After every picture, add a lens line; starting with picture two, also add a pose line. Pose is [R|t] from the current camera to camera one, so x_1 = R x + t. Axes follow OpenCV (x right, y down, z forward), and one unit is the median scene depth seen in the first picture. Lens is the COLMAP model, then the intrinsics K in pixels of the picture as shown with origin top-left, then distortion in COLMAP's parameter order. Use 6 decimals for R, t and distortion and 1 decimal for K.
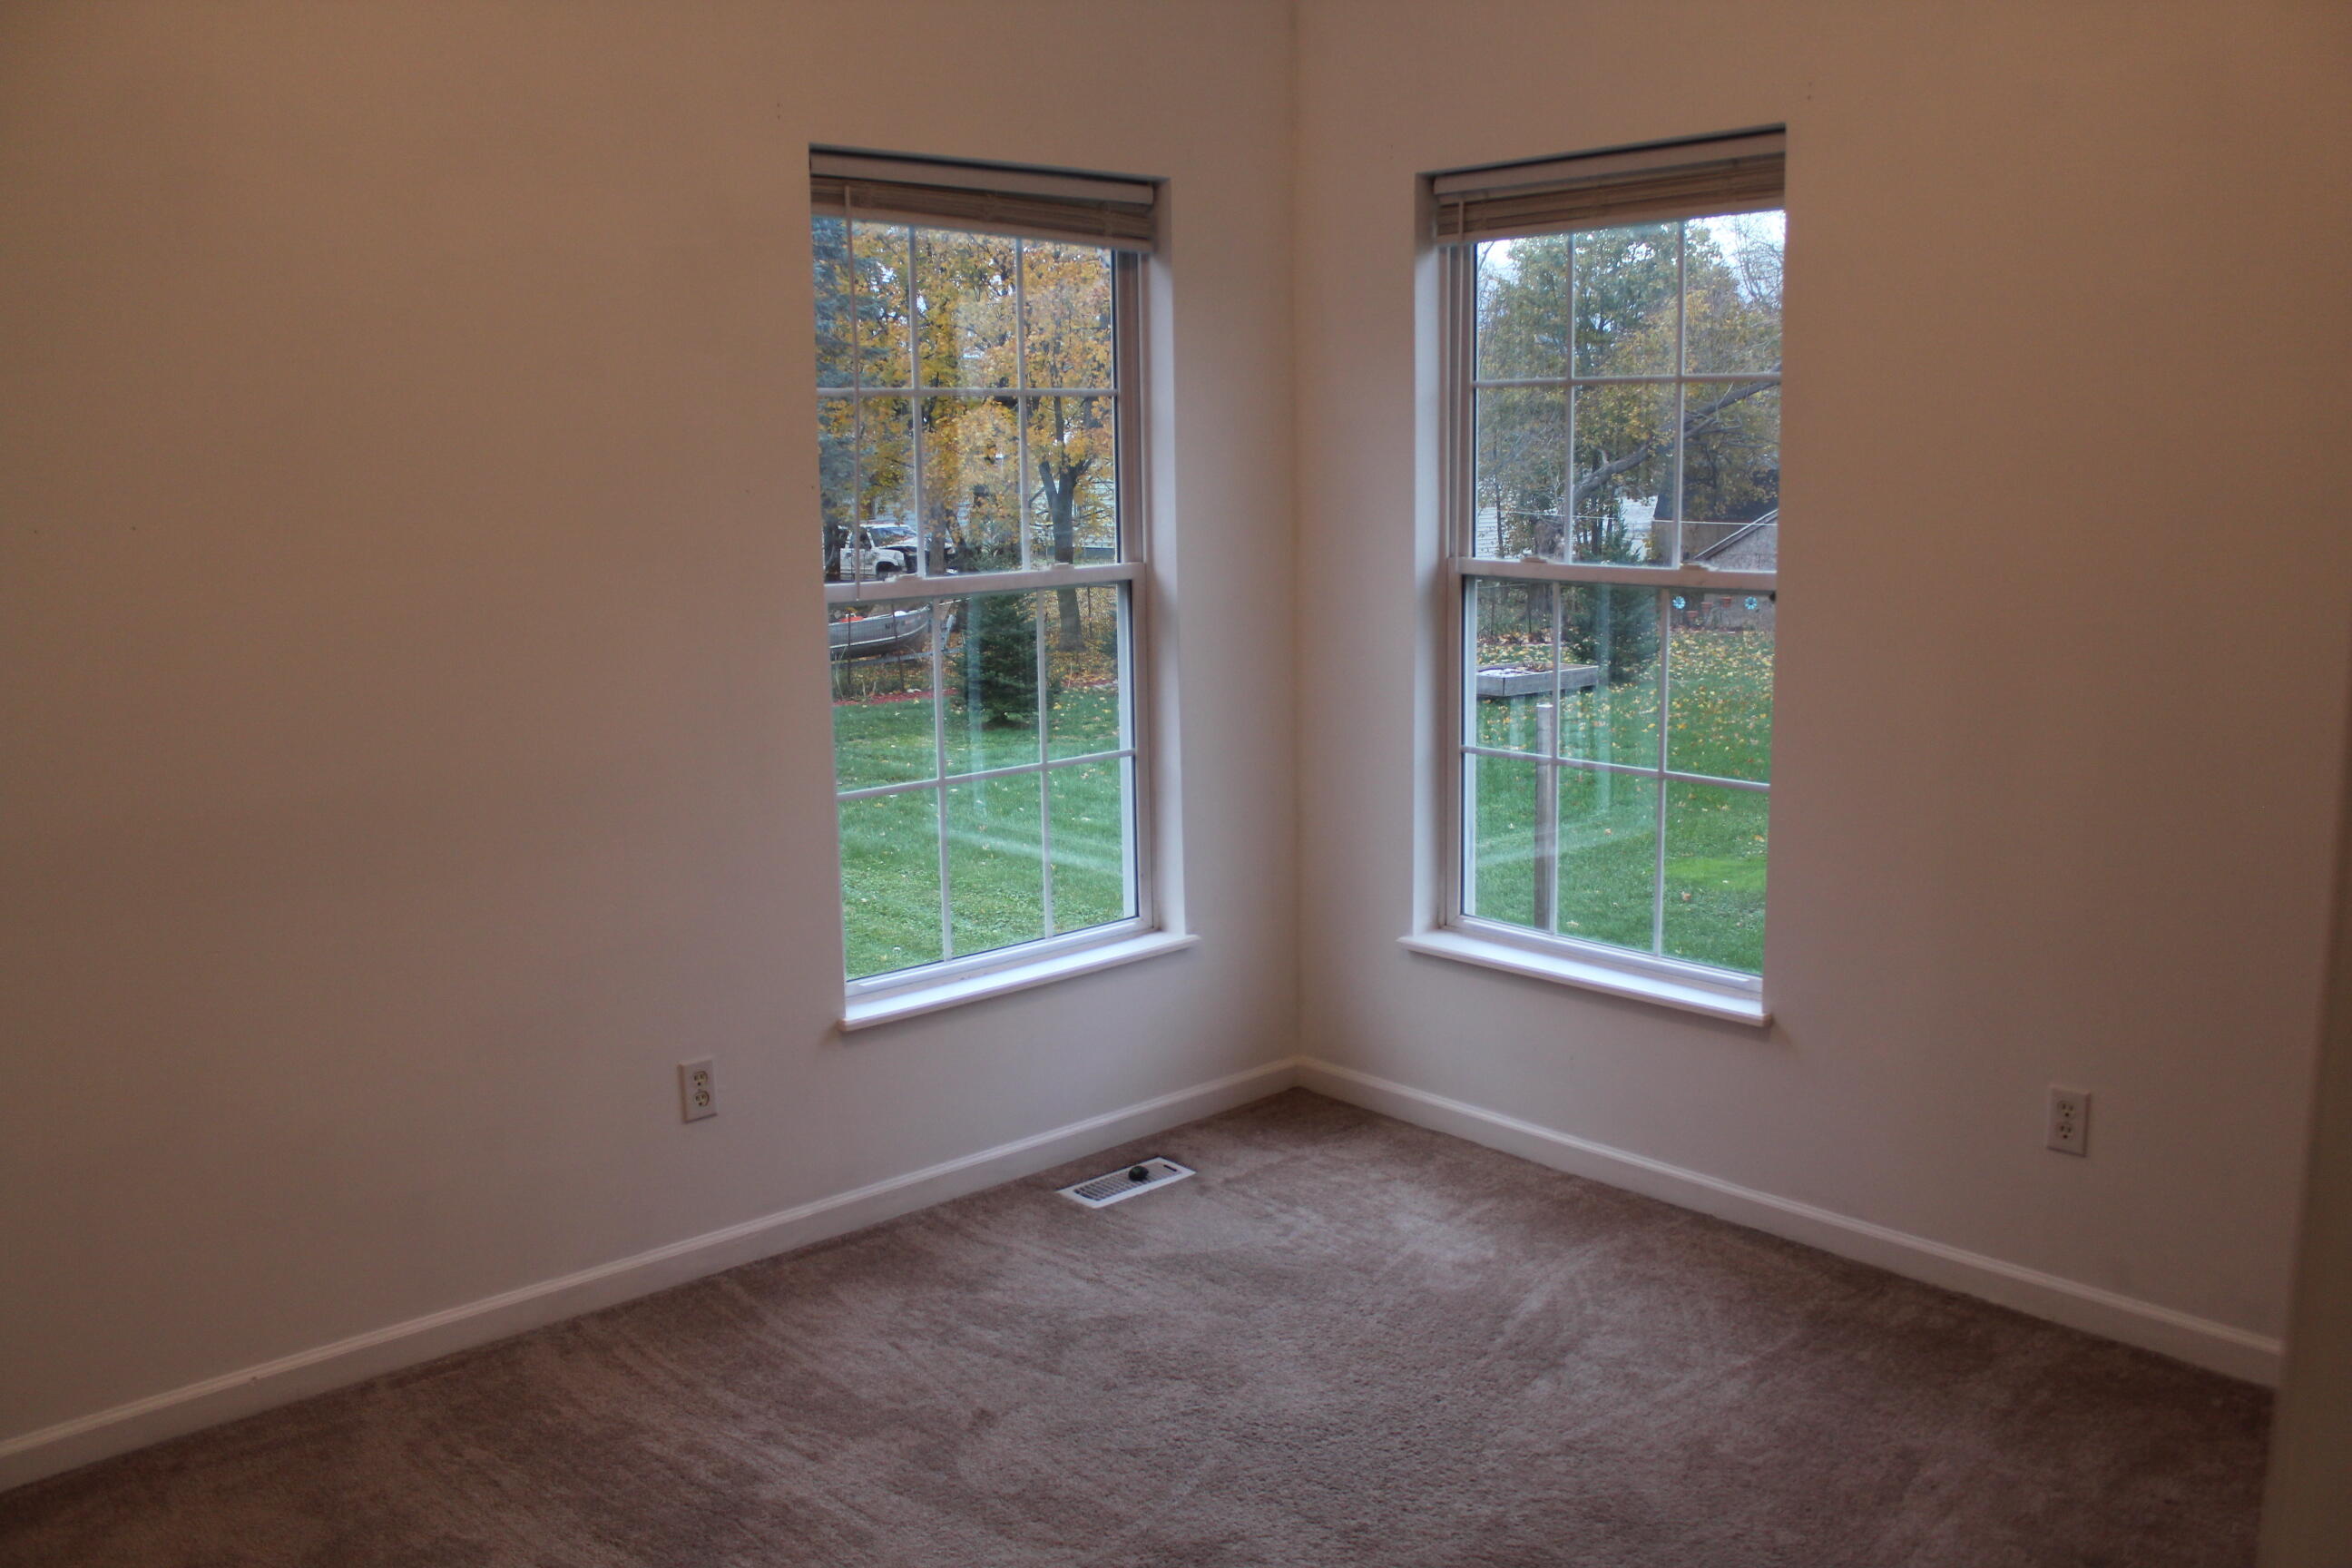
lens RADIAL K [[1962.5, 0, 1171.8], [0, 1962.5, 782.1], [0, 0, 1]] dist [-0.161409, 0.133154]
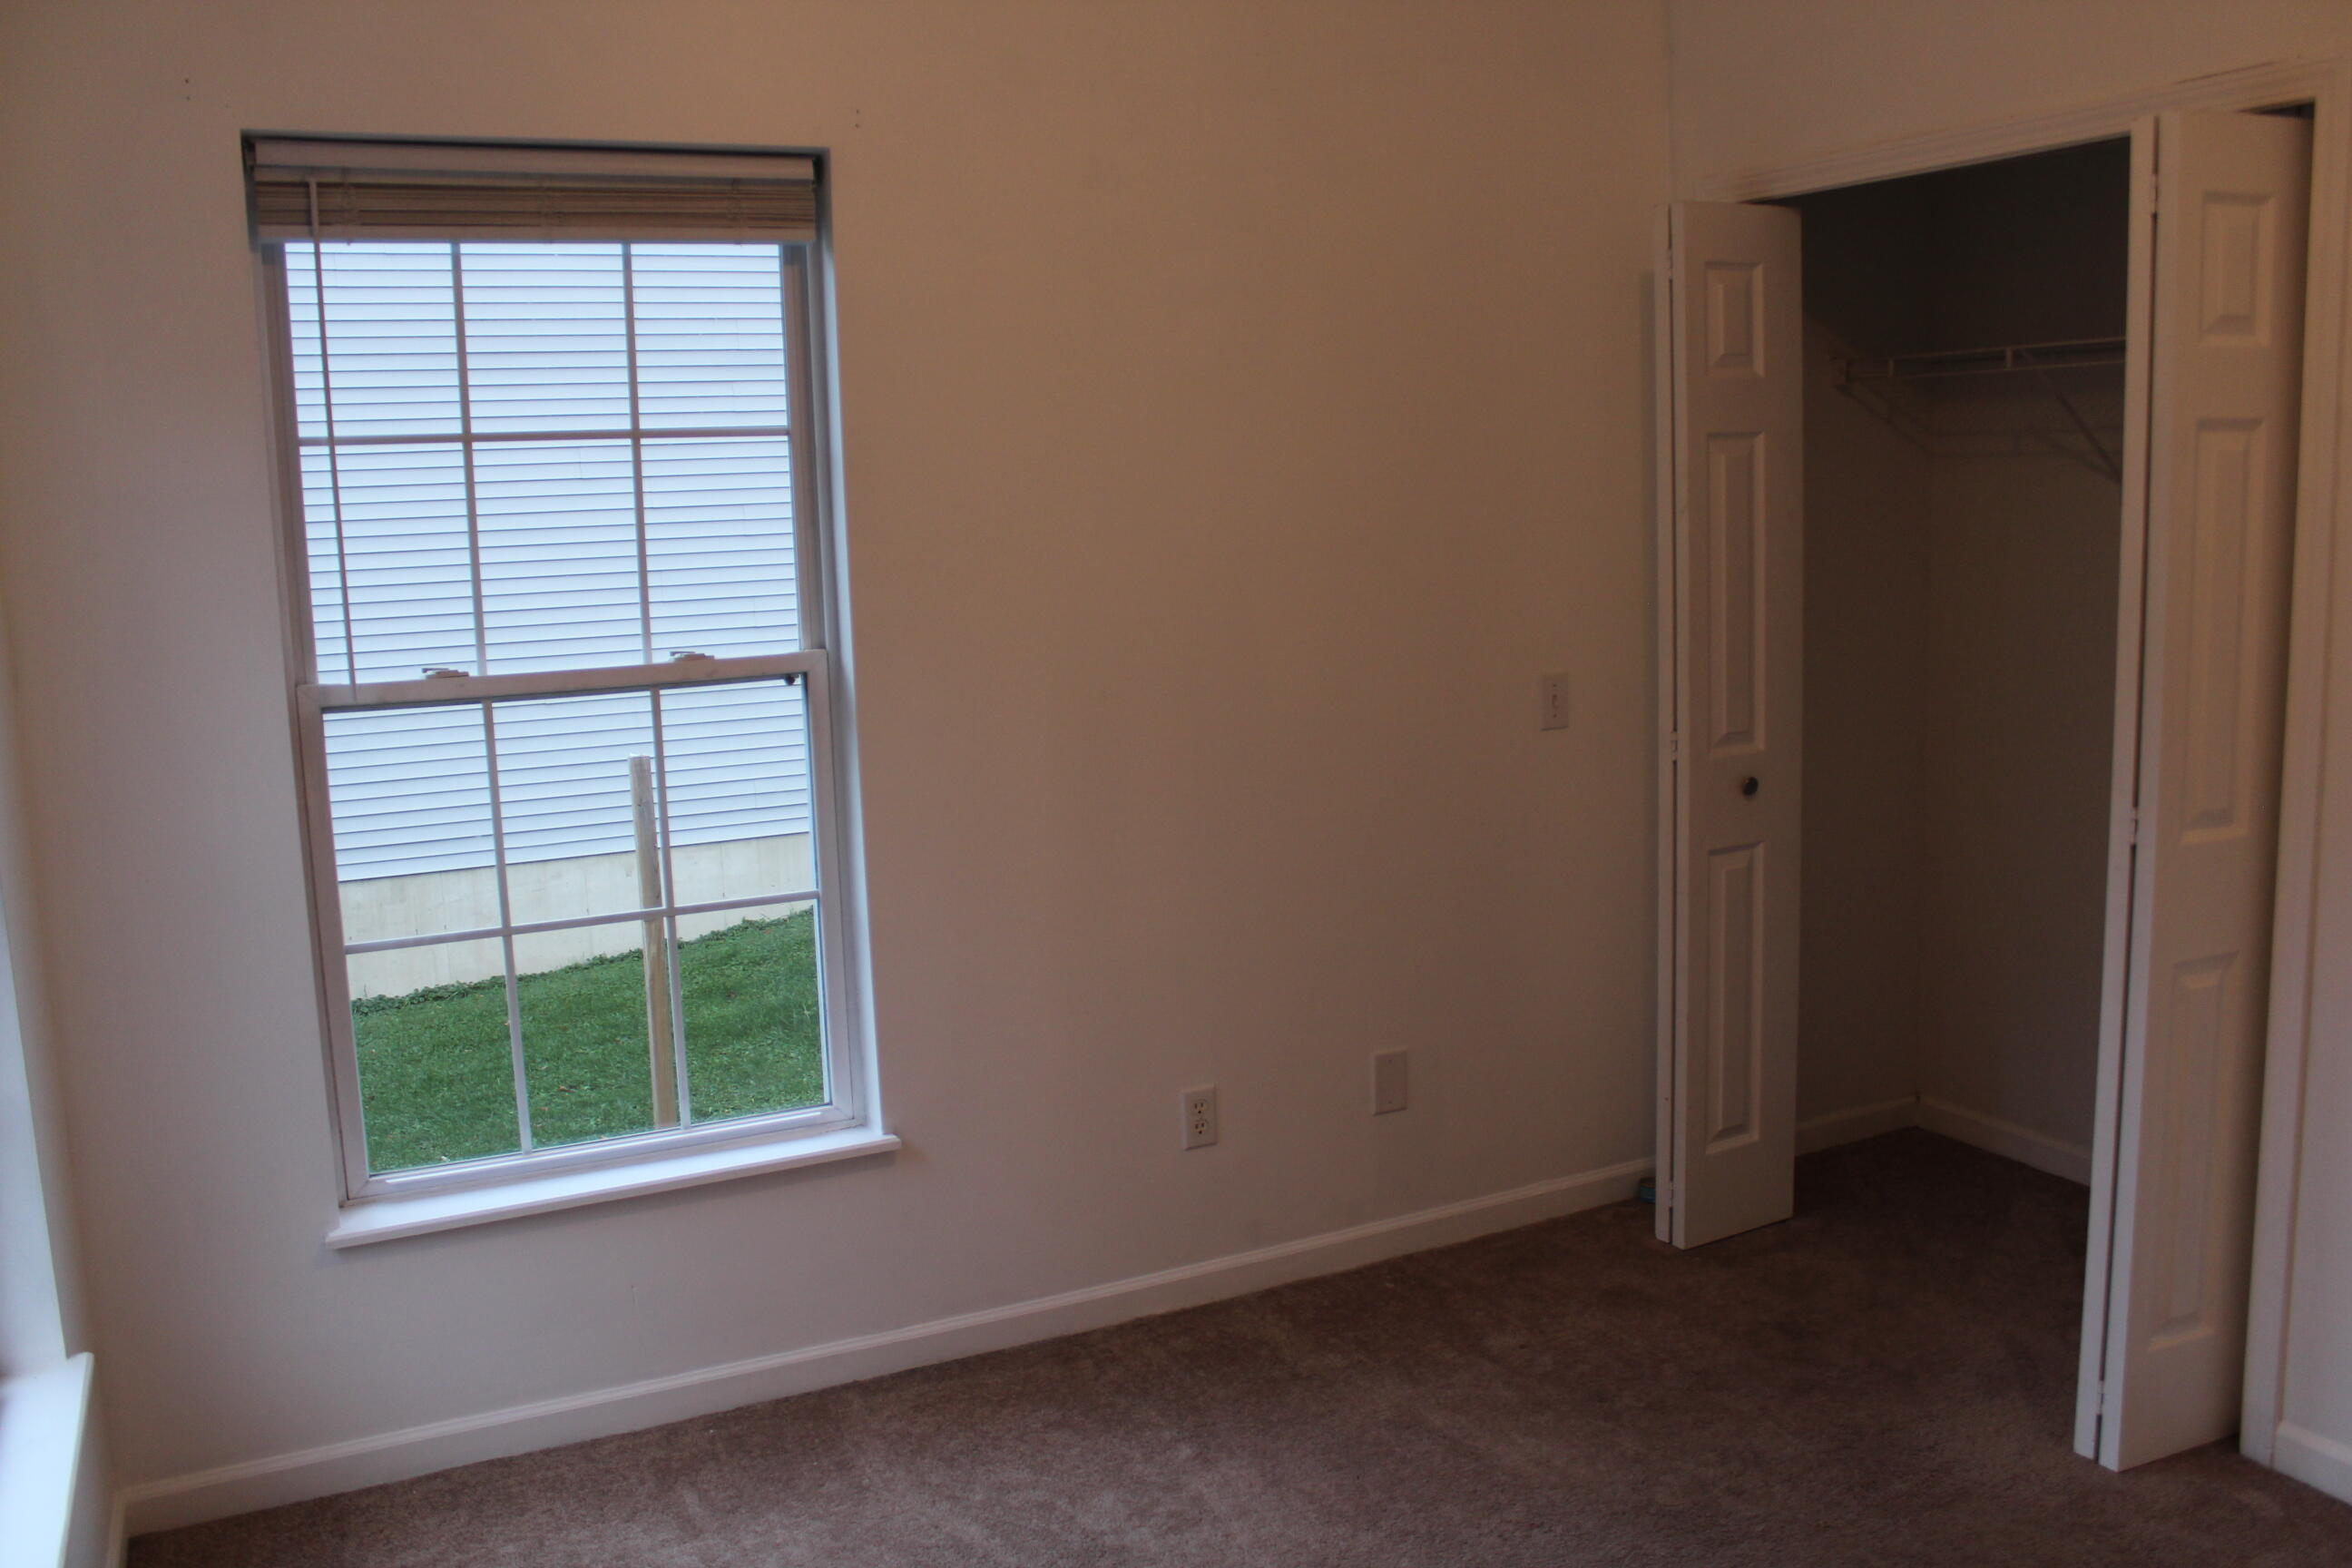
lens RADIAL K [[1962.5, 0, 1175.5], [0, 1962.5, 790.6], [0, 0, 1]] dist [-0.161409, 0.133154]
pose [[0.262627, -0.132405, 0.955770, -0.486308], [0.190169, 0.978215, 0.083260, -0.084014], [-0.945972, 0.159891, 0.282084, 0.572685]]
